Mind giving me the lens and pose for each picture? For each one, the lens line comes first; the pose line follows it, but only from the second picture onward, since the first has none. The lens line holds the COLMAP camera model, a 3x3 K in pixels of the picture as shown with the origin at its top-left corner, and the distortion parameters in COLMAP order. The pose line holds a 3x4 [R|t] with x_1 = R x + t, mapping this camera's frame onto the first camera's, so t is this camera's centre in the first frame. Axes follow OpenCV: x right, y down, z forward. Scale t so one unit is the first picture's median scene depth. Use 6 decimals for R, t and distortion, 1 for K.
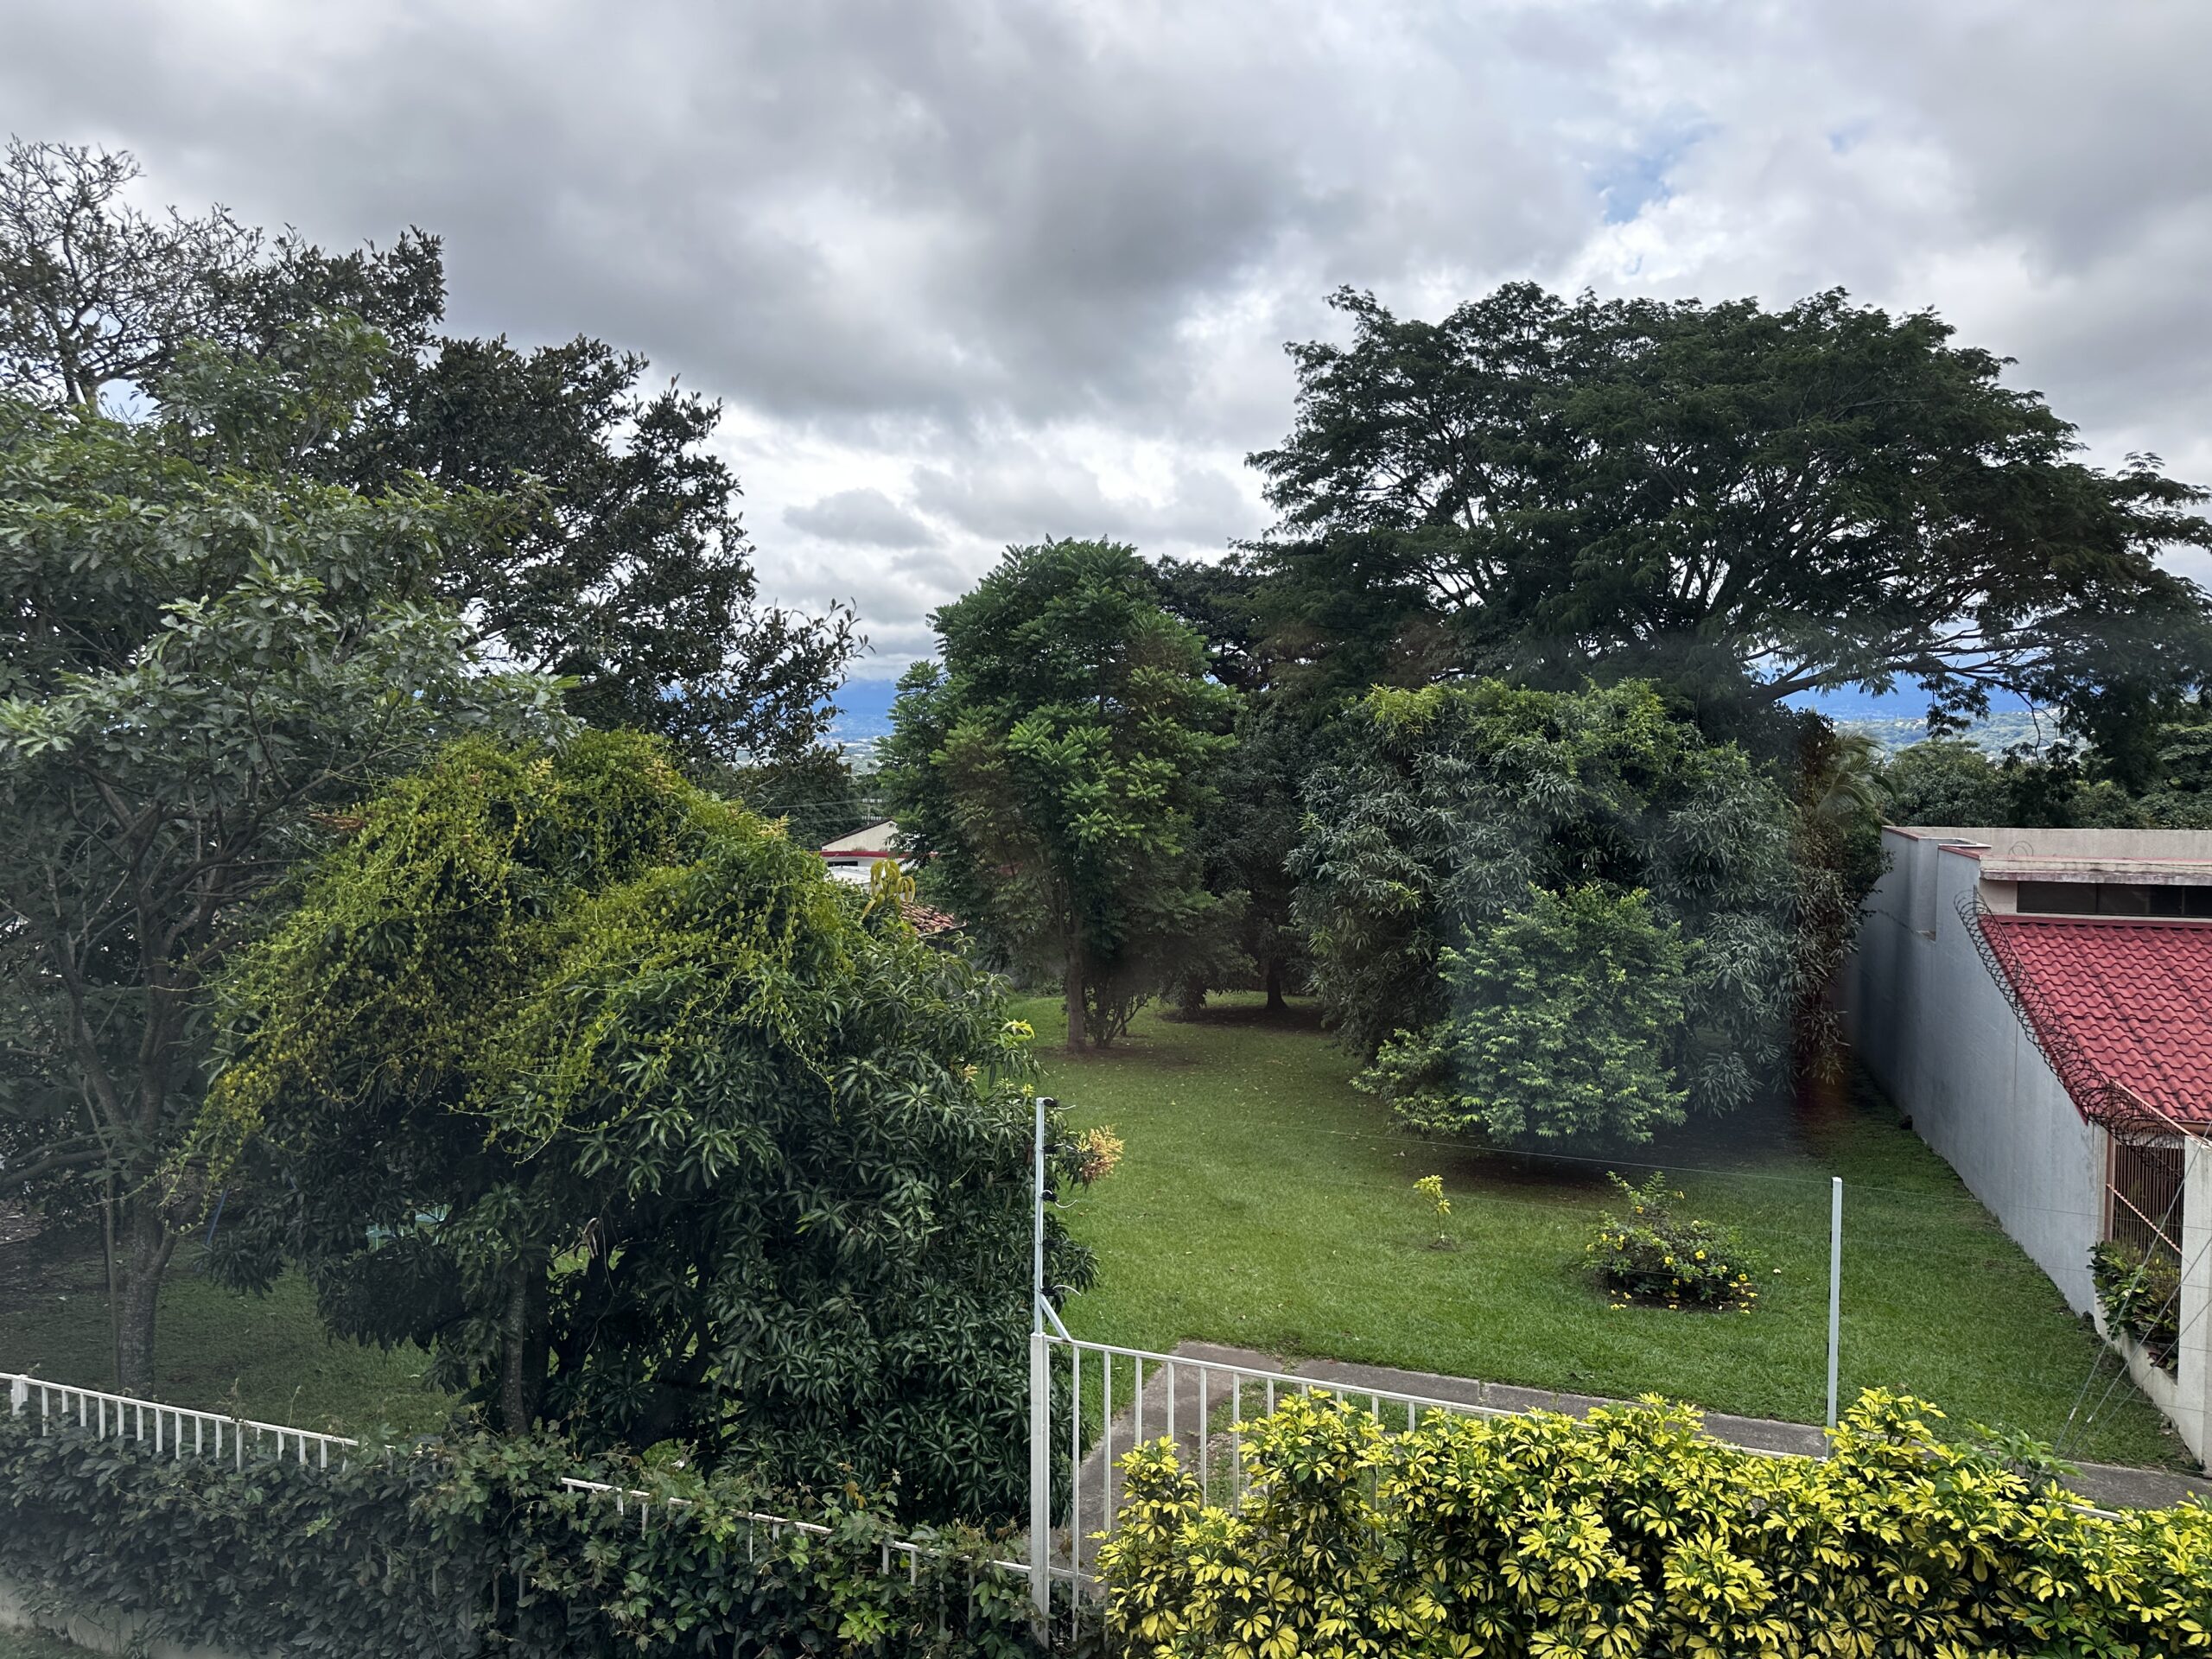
lens RADIAL K [[1541.8, 0, 1094.8], [0, 1541.8, 826.6], [0, 0, 1]] dist [0.102637, -0.134234]
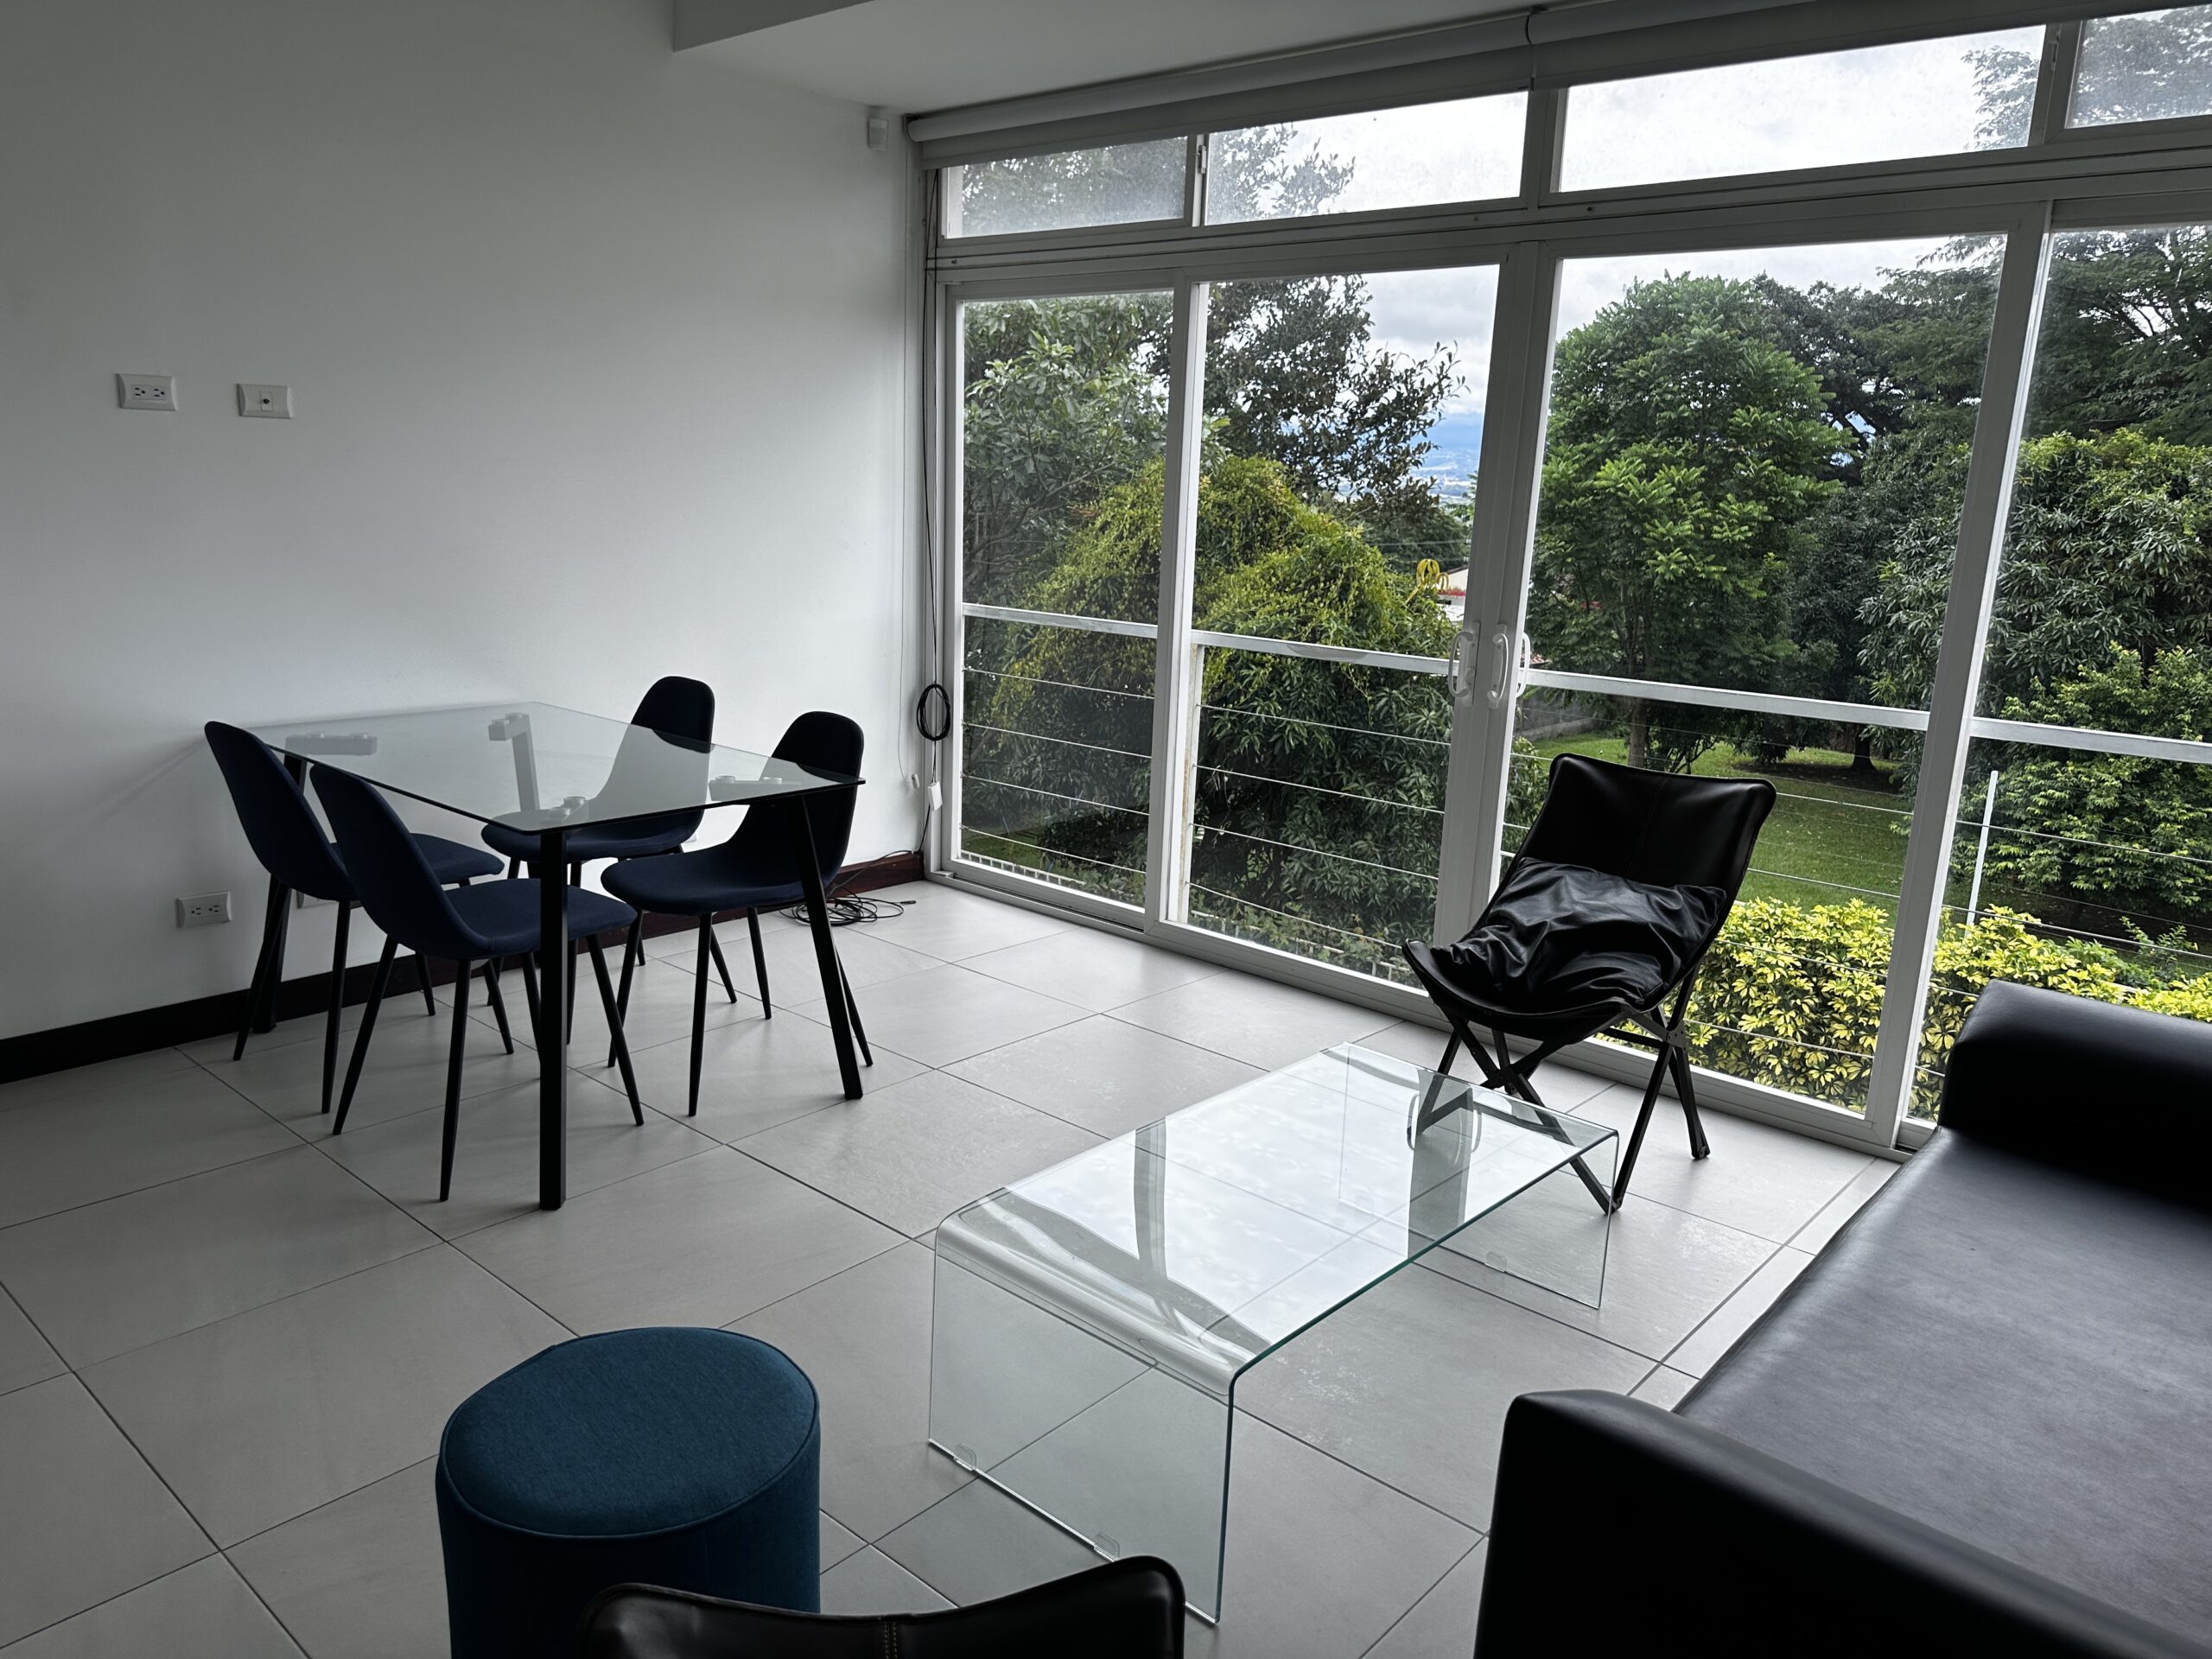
lens RADIAL K [[1560.0, 0, 1111.2], [0, 1560.0, 871.7], [0, 0, 1]] dist [0.104552, -0.144681]
pose [[0.930416, 0.122741, -0.345341, 0.051772], [-0.055326, 0.978494, 0.198719, 0.013214], [0.362305, -0.165785, 0.917197, -0.189715]]
